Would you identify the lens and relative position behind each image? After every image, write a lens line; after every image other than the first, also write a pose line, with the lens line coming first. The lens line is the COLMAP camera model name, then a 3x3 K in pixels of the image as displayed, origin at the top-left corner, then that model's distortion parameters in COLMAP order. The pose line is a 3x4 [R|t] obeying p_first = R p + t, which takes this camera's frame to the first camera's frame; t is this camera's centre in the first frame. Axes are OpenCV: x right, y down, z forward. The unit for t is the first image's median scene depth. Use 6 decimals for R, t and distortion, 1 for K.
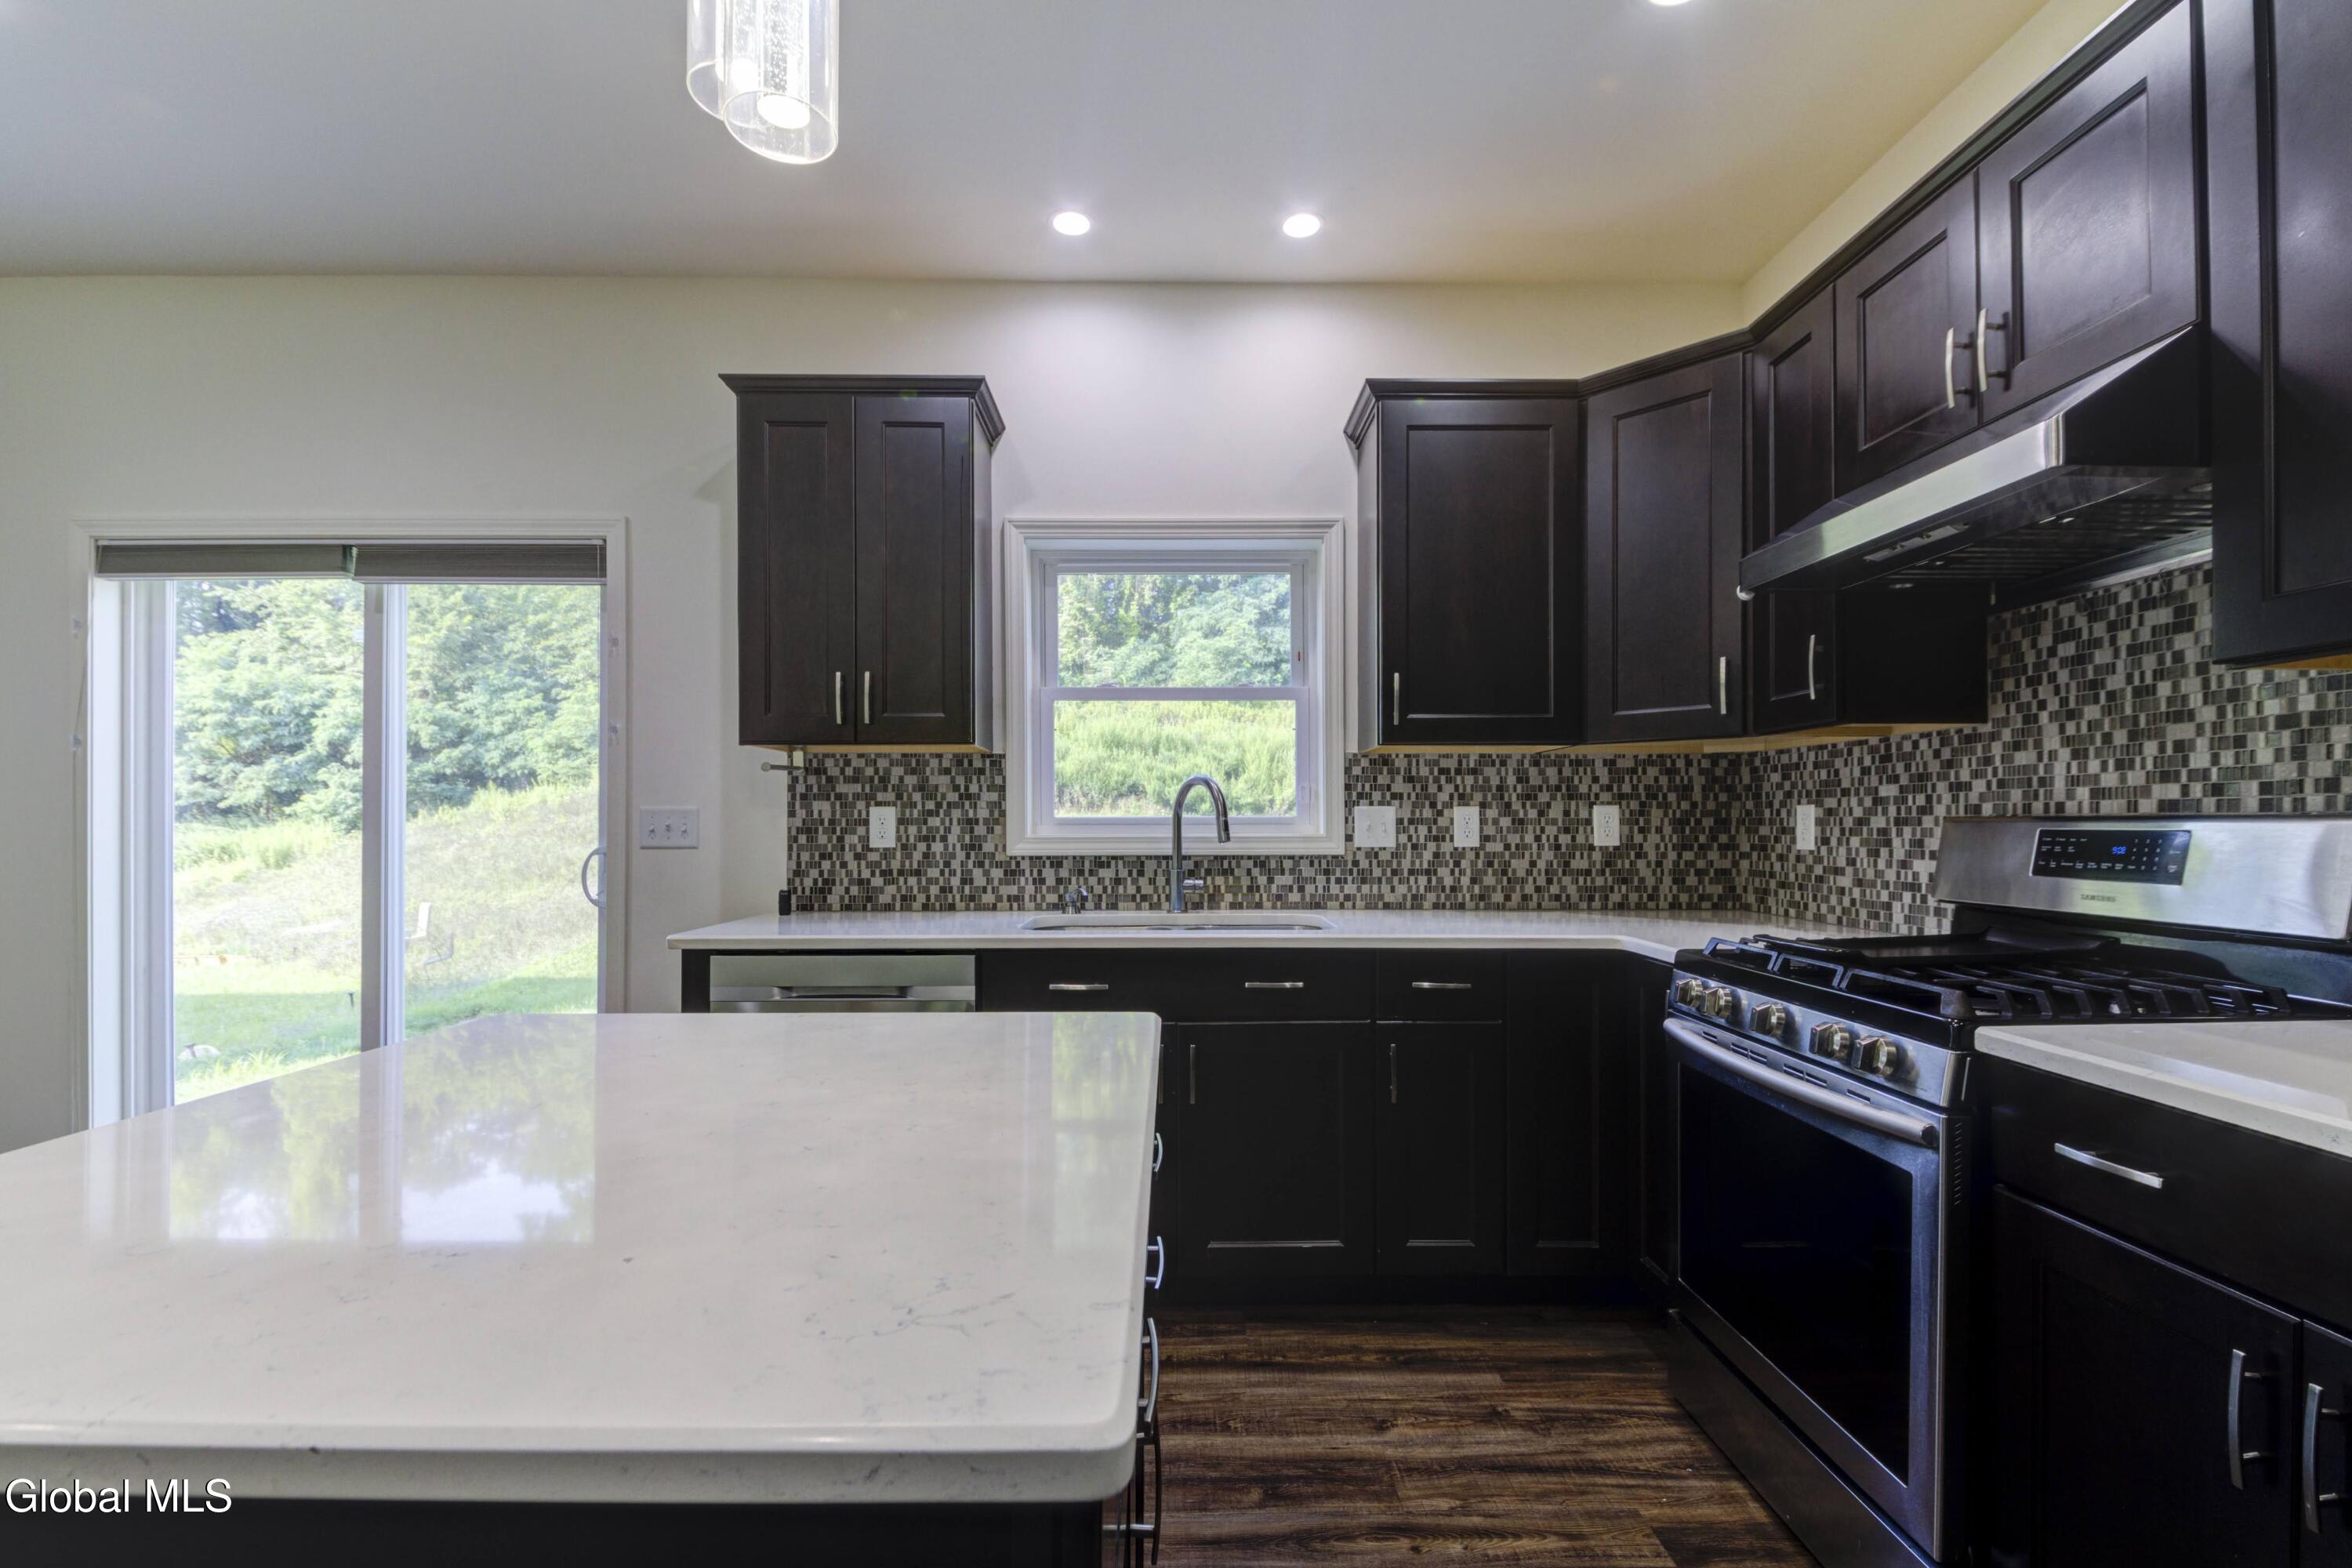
lens RADIAL K [[1028.1, 0, 1179.7], [0, 1028.1, 815.0], [0, 0, 1]] dist [0.013689, -0.012175]
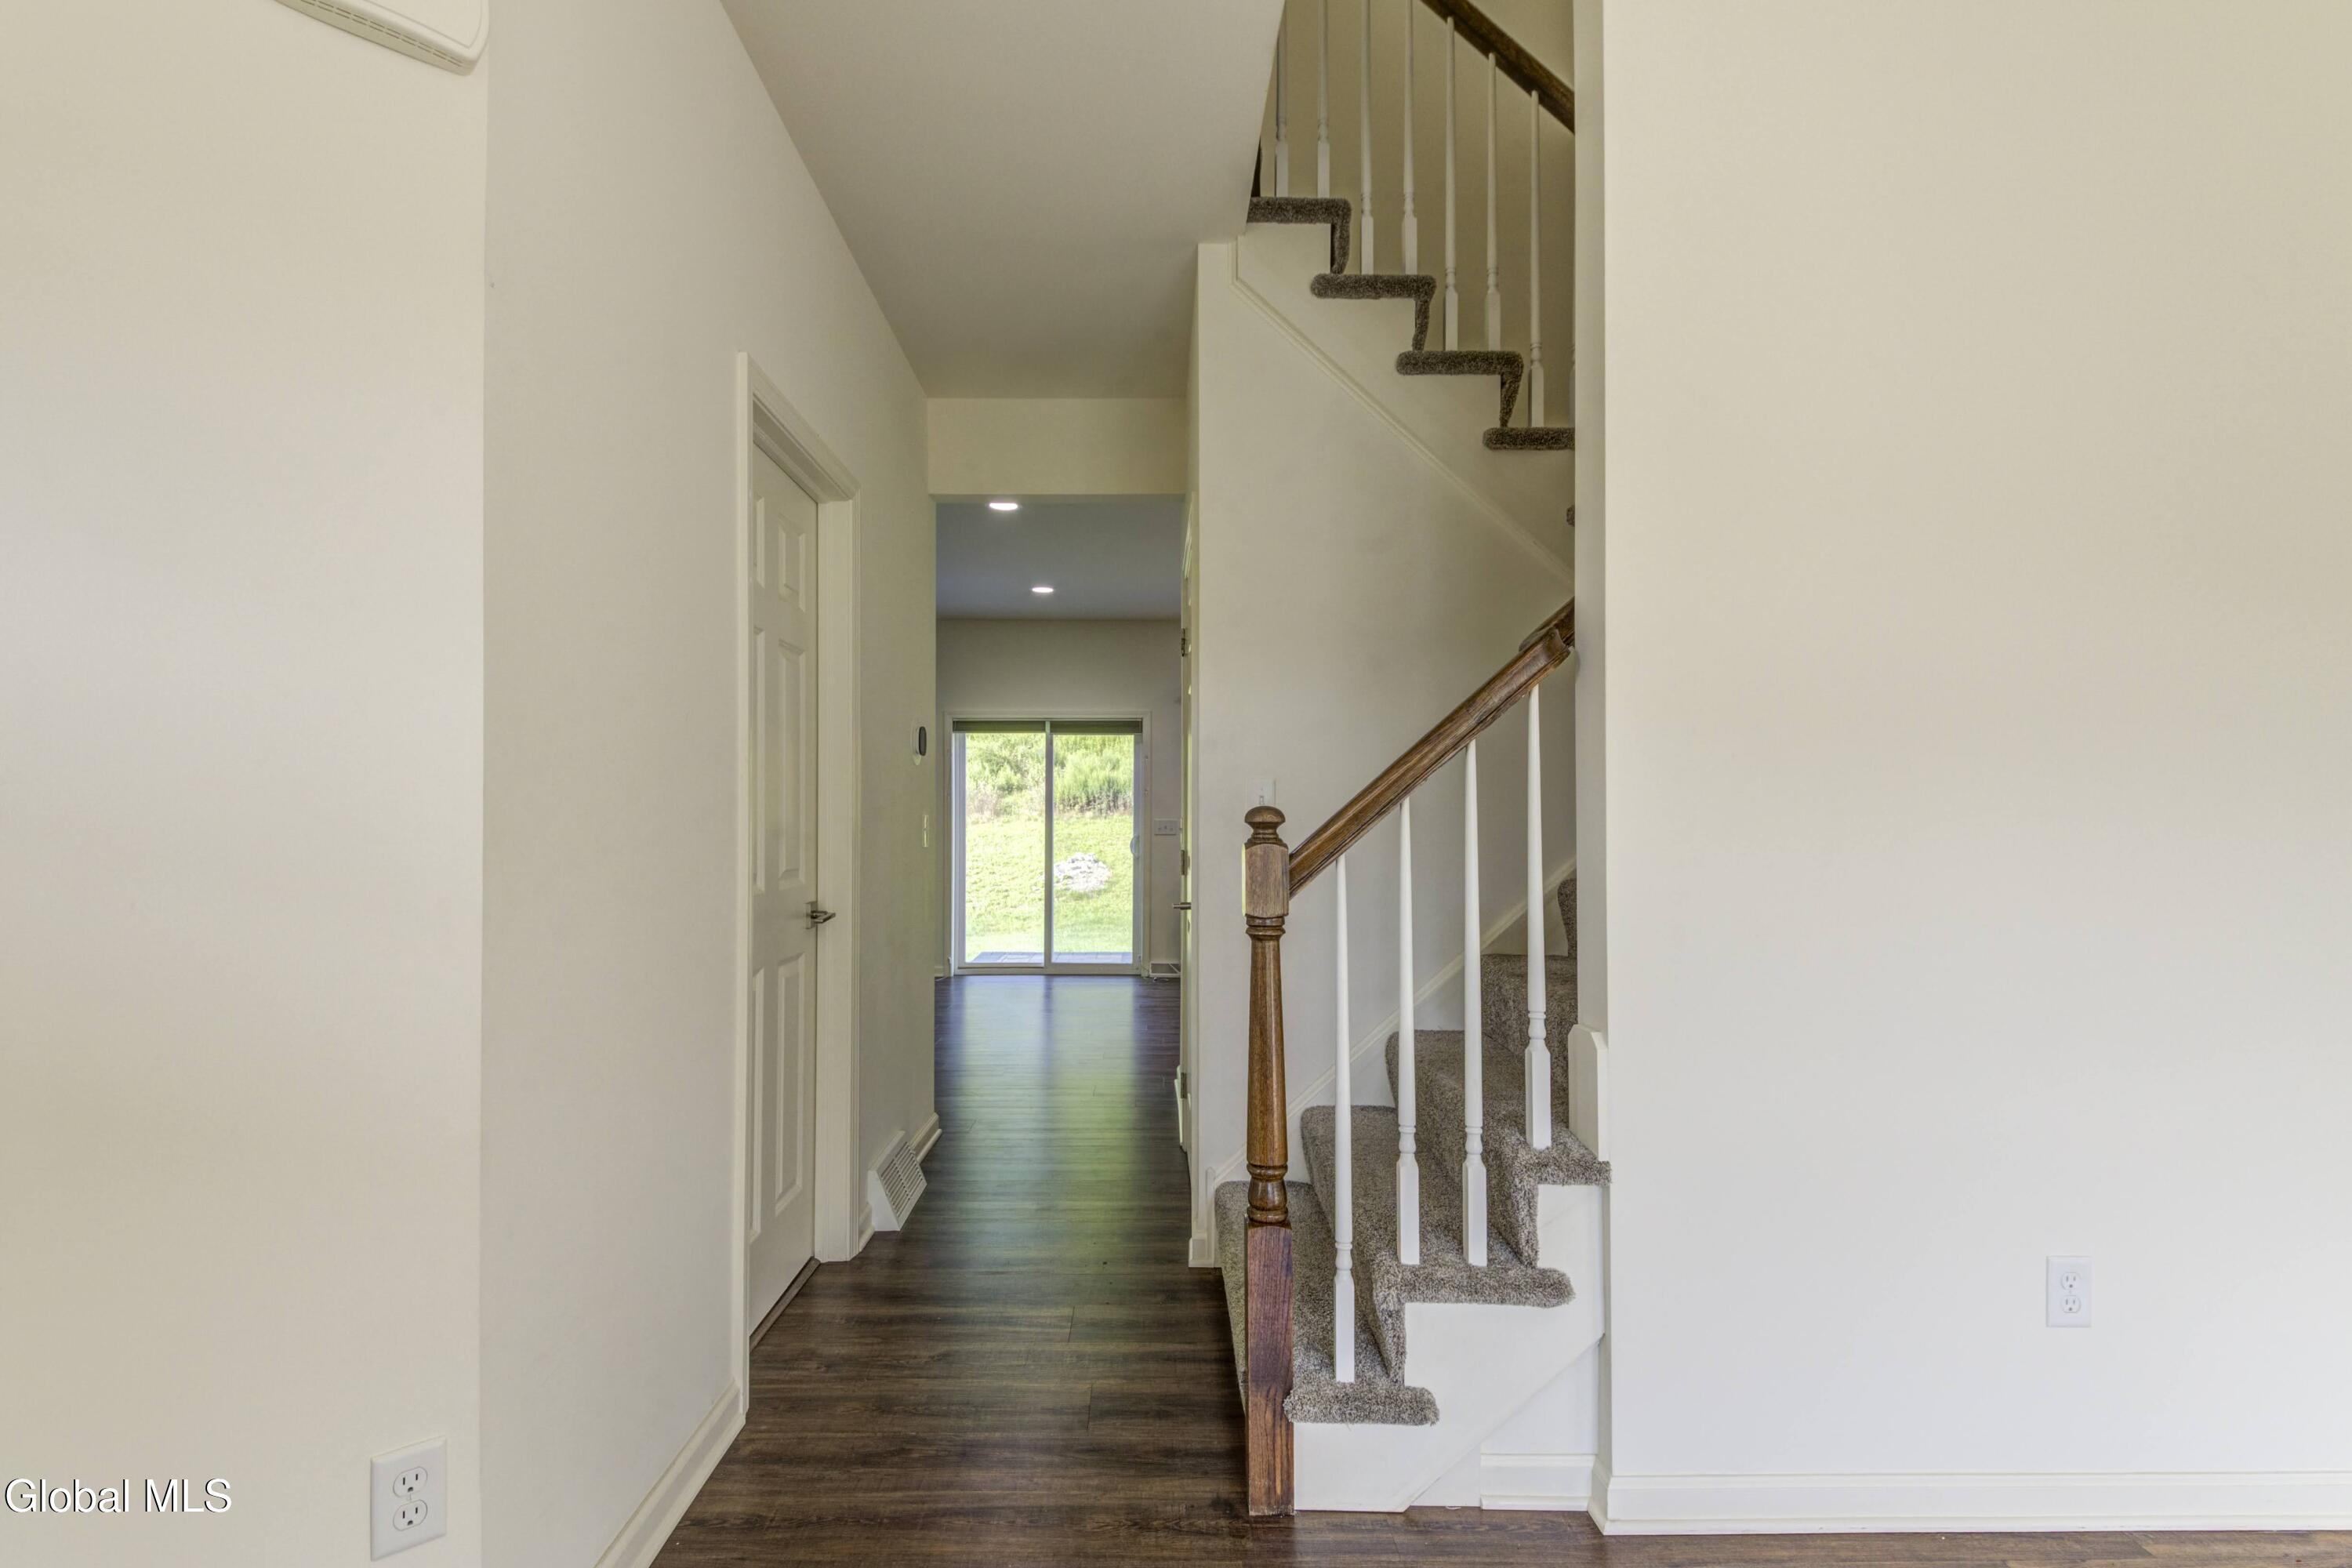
lens RADIAL K [[1080.4, 0, 1152.8], [0, 1080.4, 804.3], [0, 0, 1]] dist [0.020362, -0.015670]
pose [[0.999944, 0.003559, -0.009954, -0.499603], [-0.003659, 0.999943, -0.010033, -0.018779], [0.009918, 0.010069, 0.999900, -1.803145]]
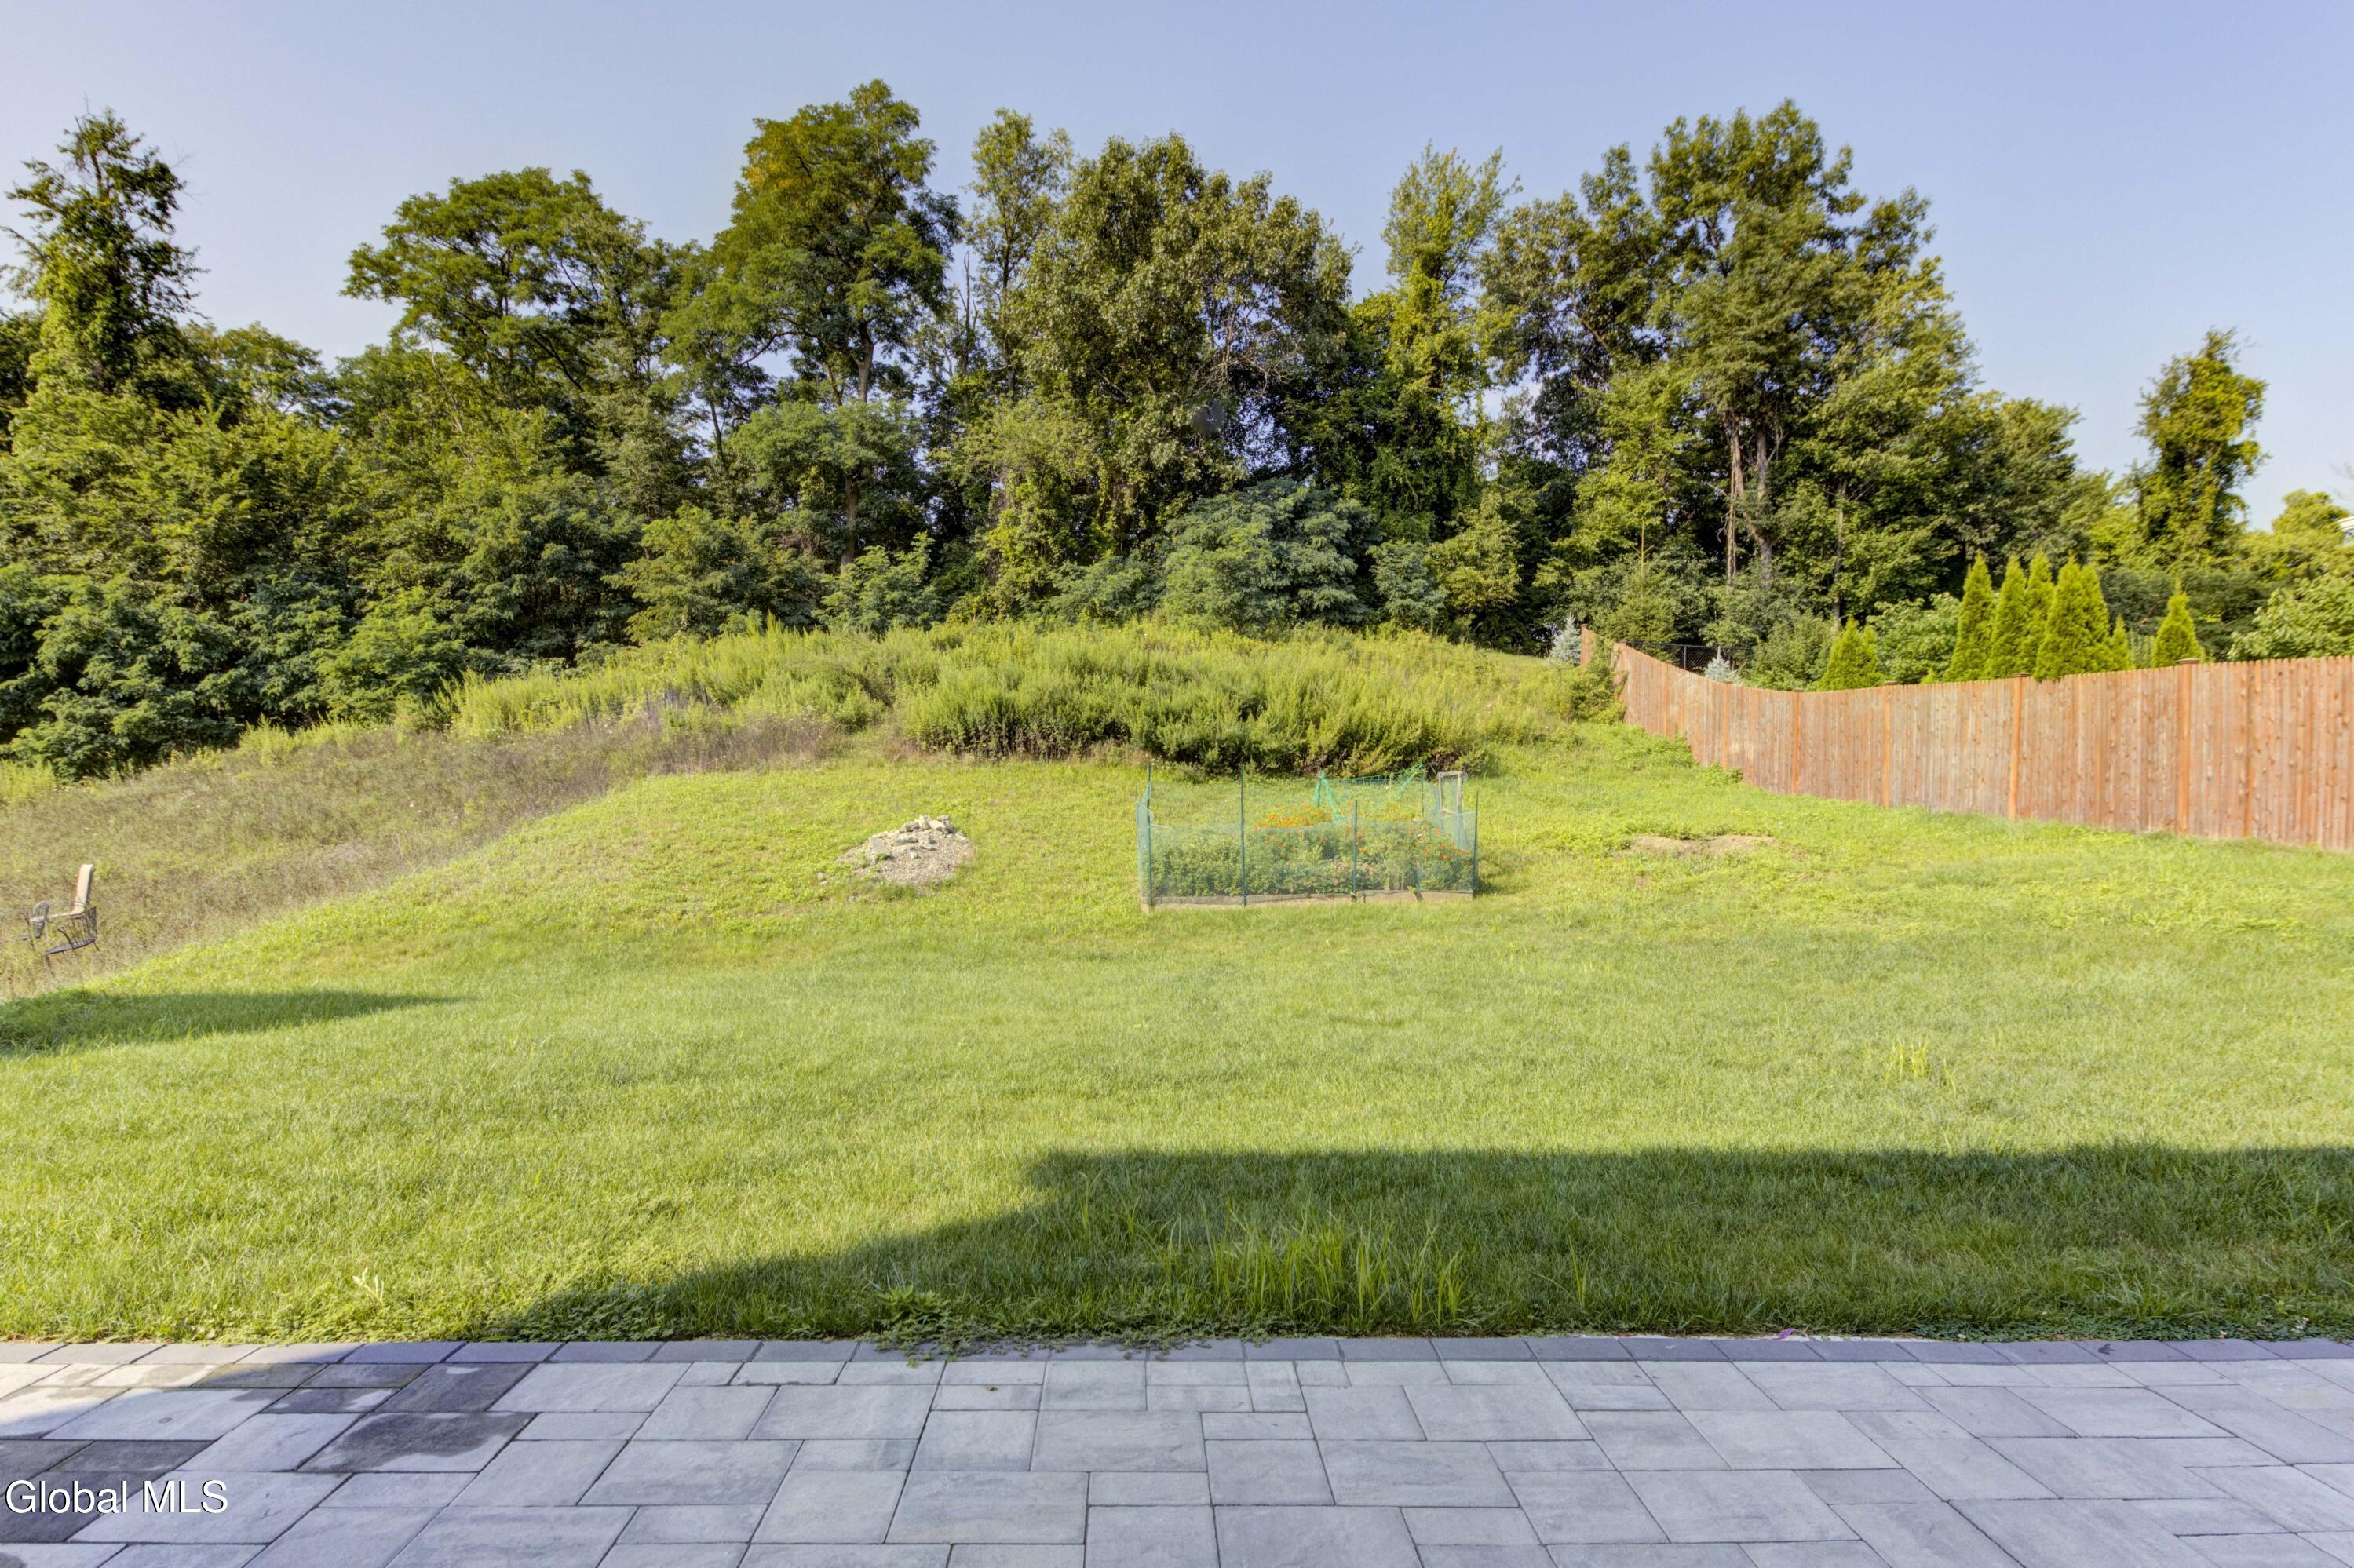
lens RADIAL K [[1178.7, 0, 1183.8], [0, 1178.7, 802.9], [0, 0, 1]] dist [-0.000792, -0.003595]
pose [[0.999385, 0.020797, 0.028247, -0.137730], [-0.020946, 0.999768, 0.005003, 0.170637], [-0.028136, -0.005592, 0.999588, 1.362208]]
